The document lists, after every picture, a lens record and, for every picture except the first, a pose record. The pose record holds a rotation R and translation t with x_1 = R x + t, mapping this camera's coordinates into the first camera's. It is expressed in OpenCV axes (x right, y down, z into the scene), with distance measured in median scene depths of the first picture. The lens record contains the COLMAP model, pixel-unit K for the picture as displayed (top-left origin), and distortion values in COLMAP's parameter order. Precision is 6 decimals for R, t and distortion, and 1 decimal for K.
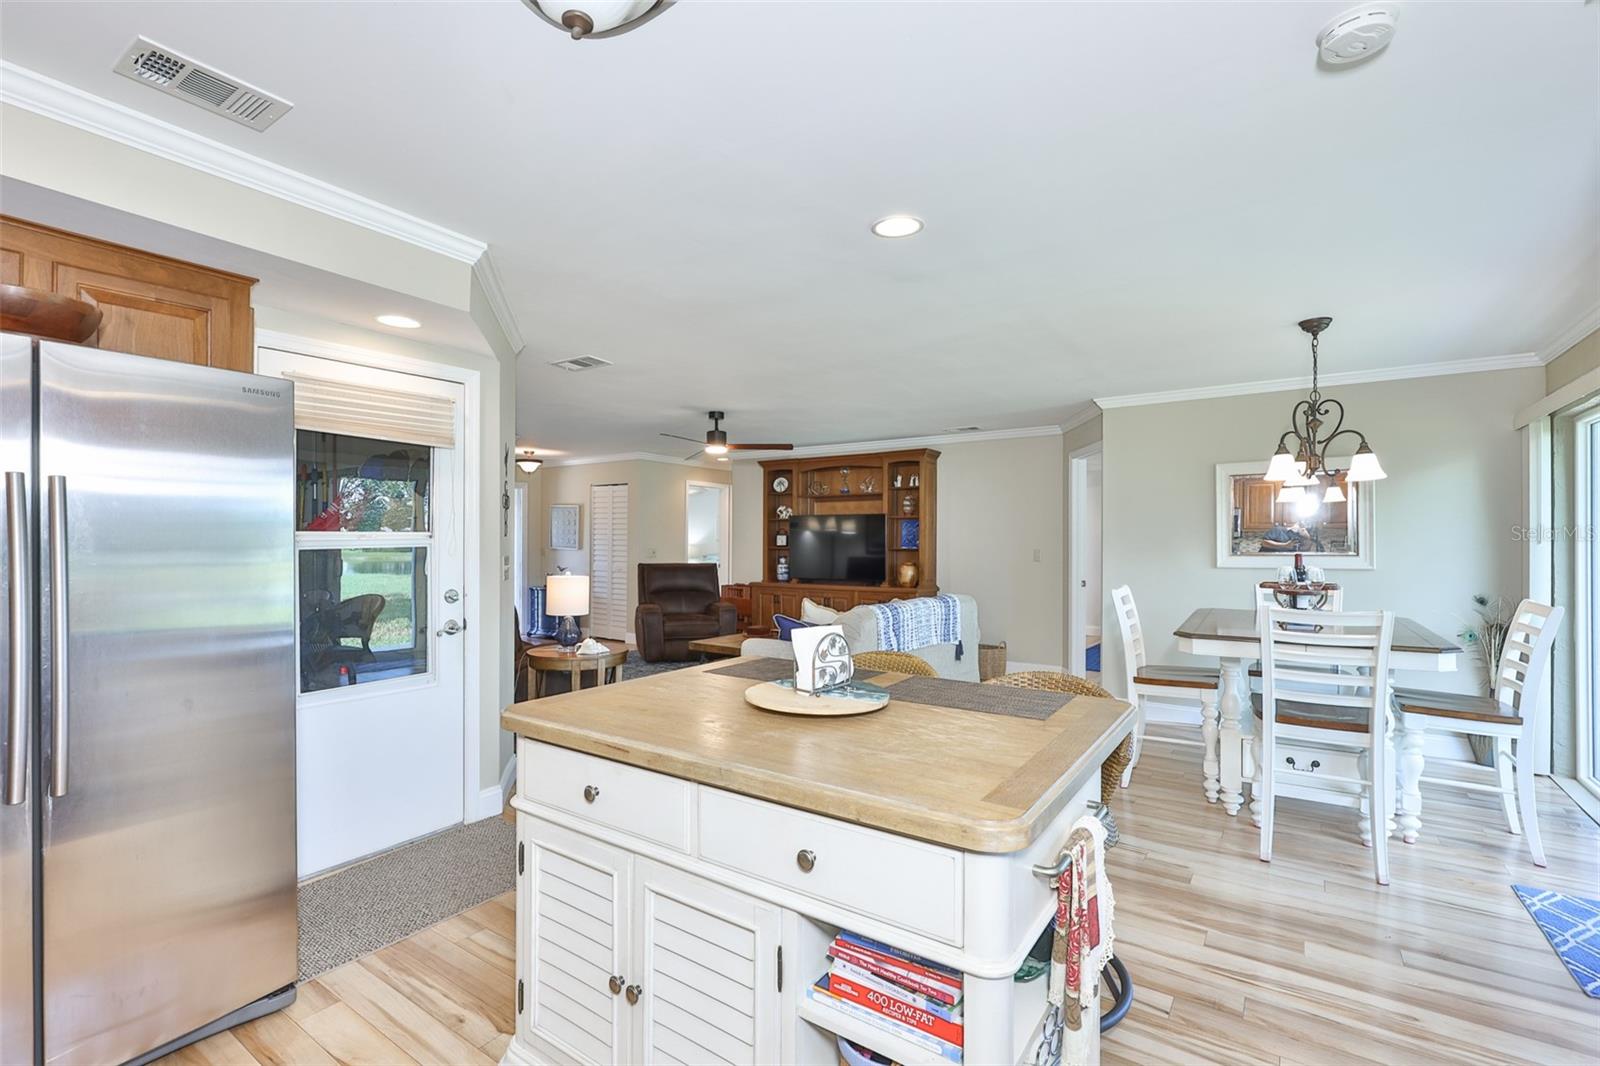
lens RADIAL K [[682.7, 0, 820.6], [0, 682.7, 537.8], [0, 0, 1]] dist [-0.011612, 0.003585]
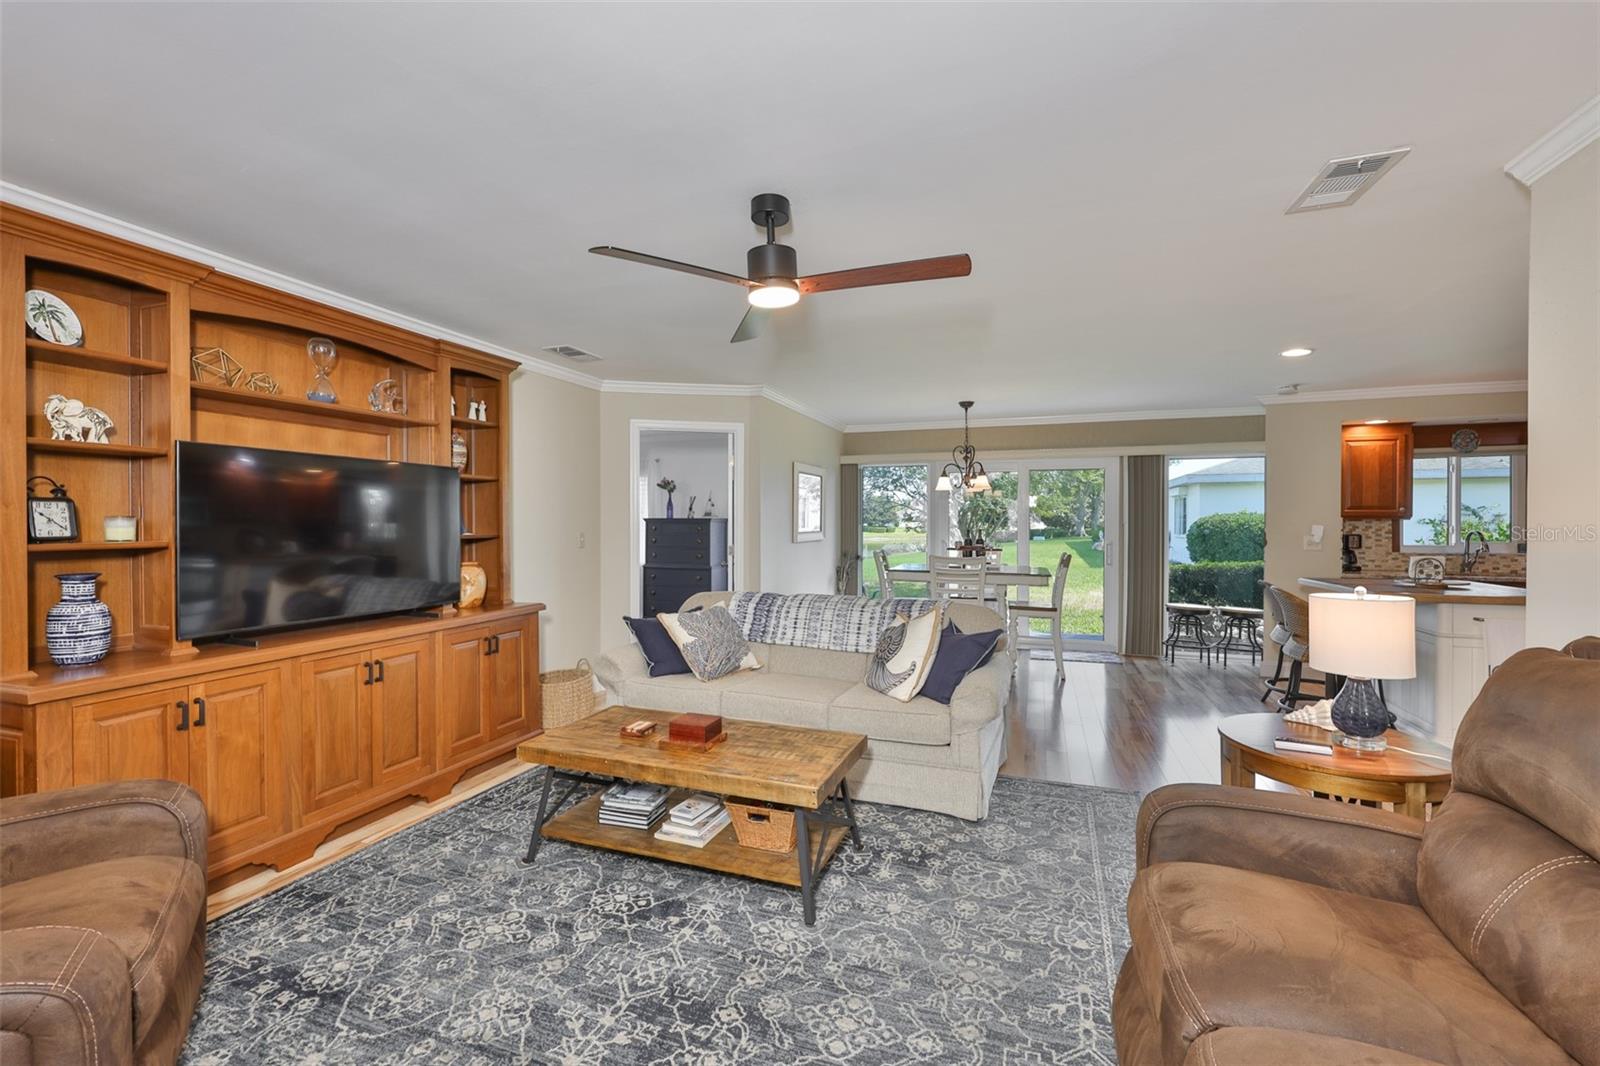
lens RADIAL K [[682.7, 0, 803.4], [0, 682.7, 530.3], [0, 0, 1]] dist [-0.011612, 0.003585]
pose [[-0.275274, -0.012450, 0.961285, -0.439425], [-0.006253, 0.999918, 0.011160, 0.003723], [-0.961346, -0.002939, -0.275329, 0.877905]]
